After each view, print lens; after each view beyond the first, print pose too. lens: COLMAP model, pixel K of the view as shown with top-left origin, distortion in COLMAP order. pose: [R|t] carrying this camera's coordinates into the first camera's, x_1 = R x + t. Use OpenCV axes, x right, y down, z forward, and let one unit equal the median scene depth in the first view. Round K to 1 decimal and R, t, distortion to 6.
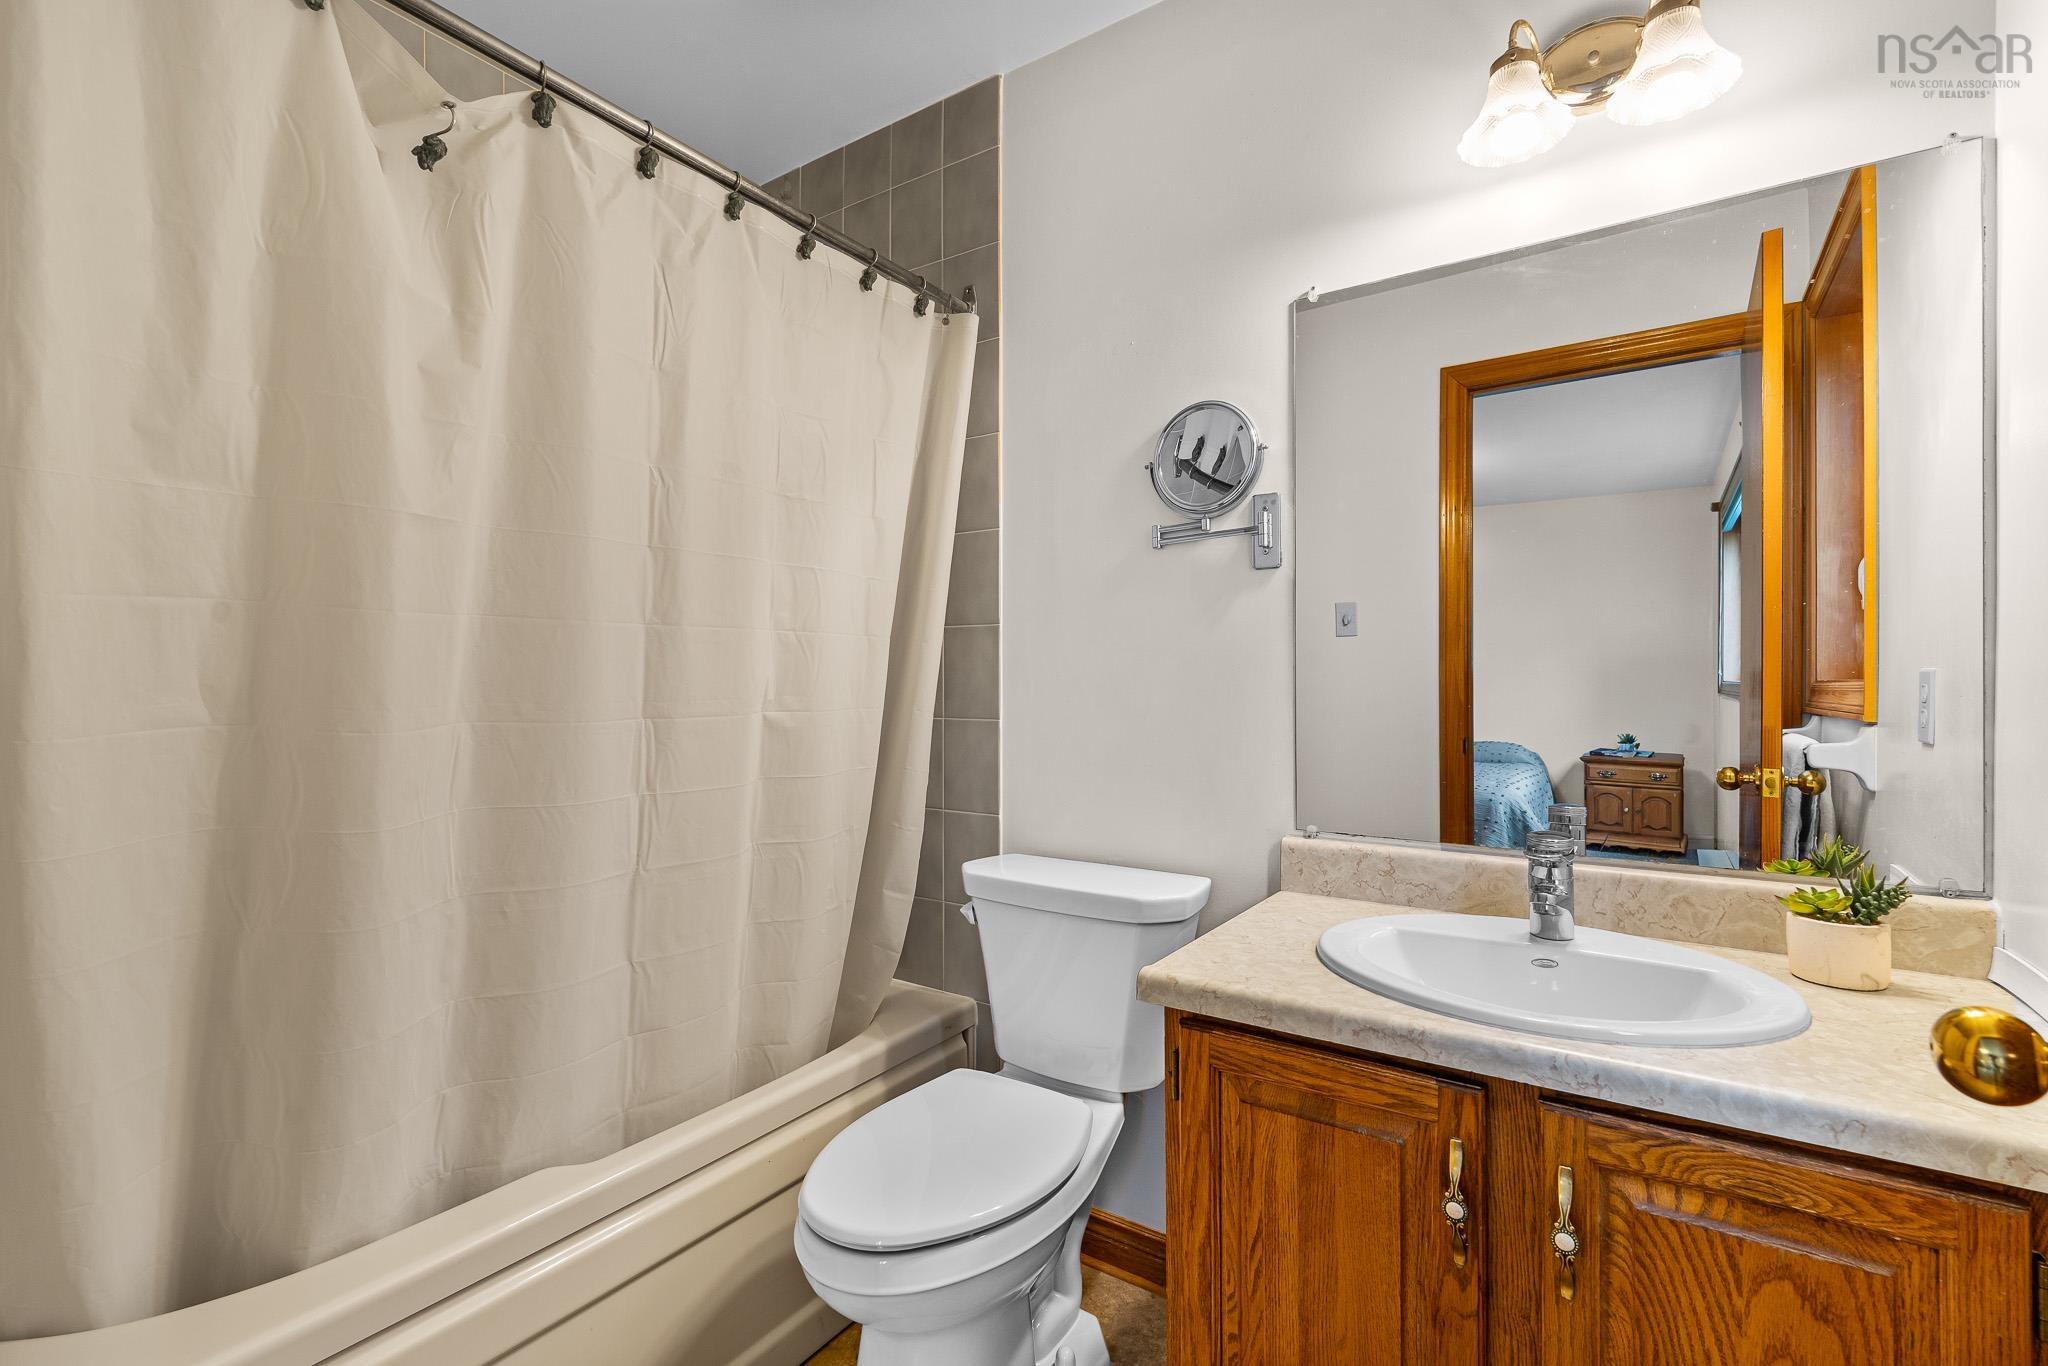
lens RADIAL K [[912.6, 0, 1024.0], [0, 912.6, 683.0], [0, 0, 1]] dist [0.000492, 0.000120]
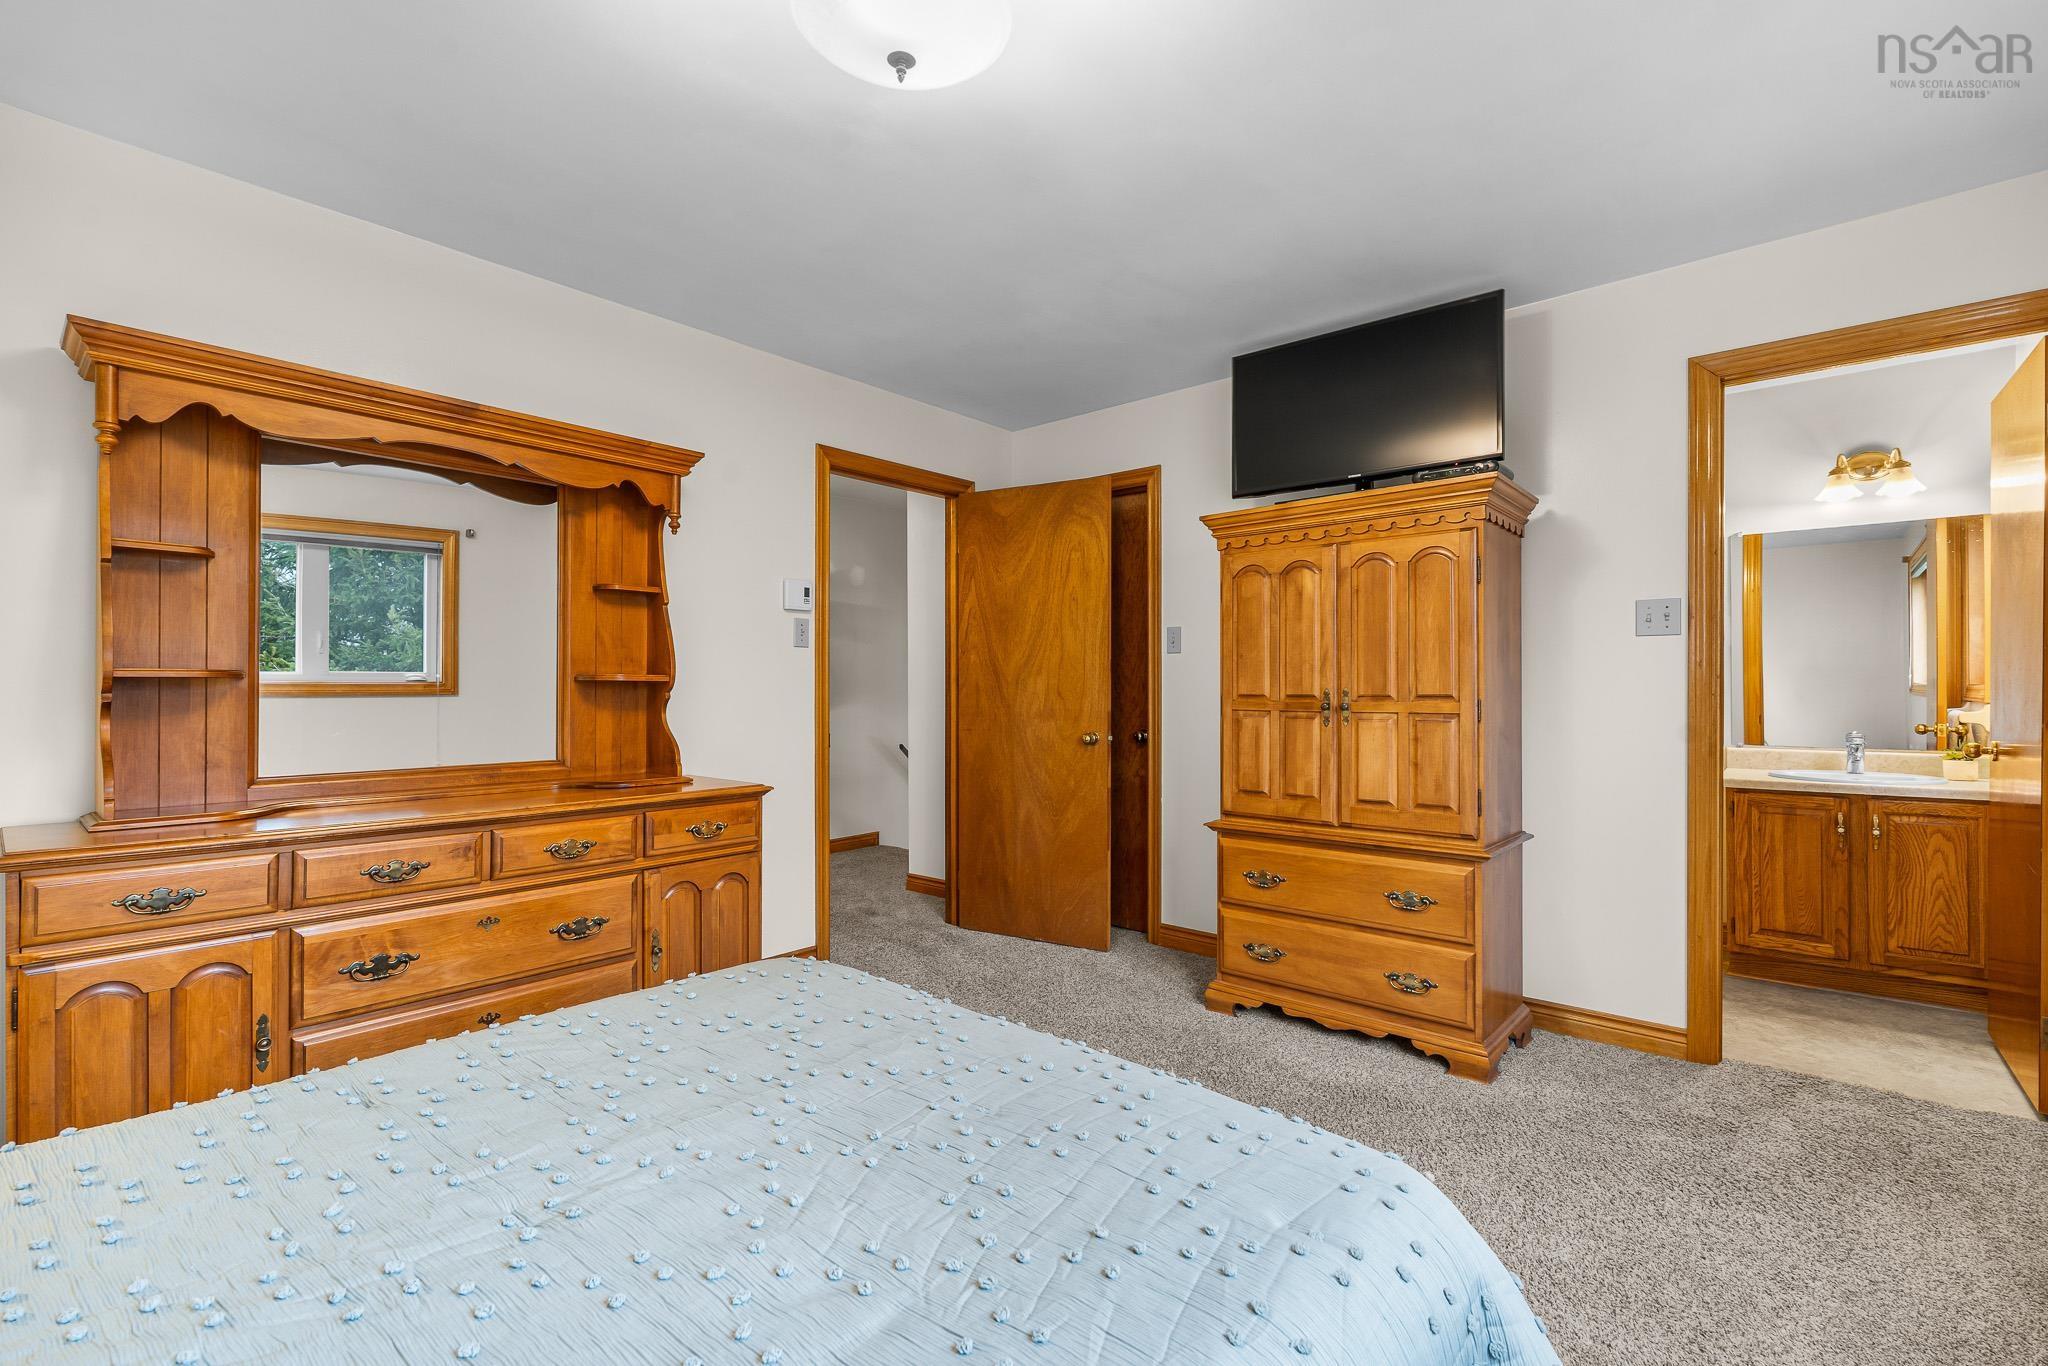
lens RADIAL K [[912.6, 0, 1024.0], [0, 912.6, 683.0], [0, 0, 1]] dist [0.000492, 0.000120]
pose [[0.993483, -0.004638, -0.113890, -2.160650], [0.004445, 0.999988, -0.001946, -0.021004], [0.113897, 0.001427, 0.993492, -2.754617]]
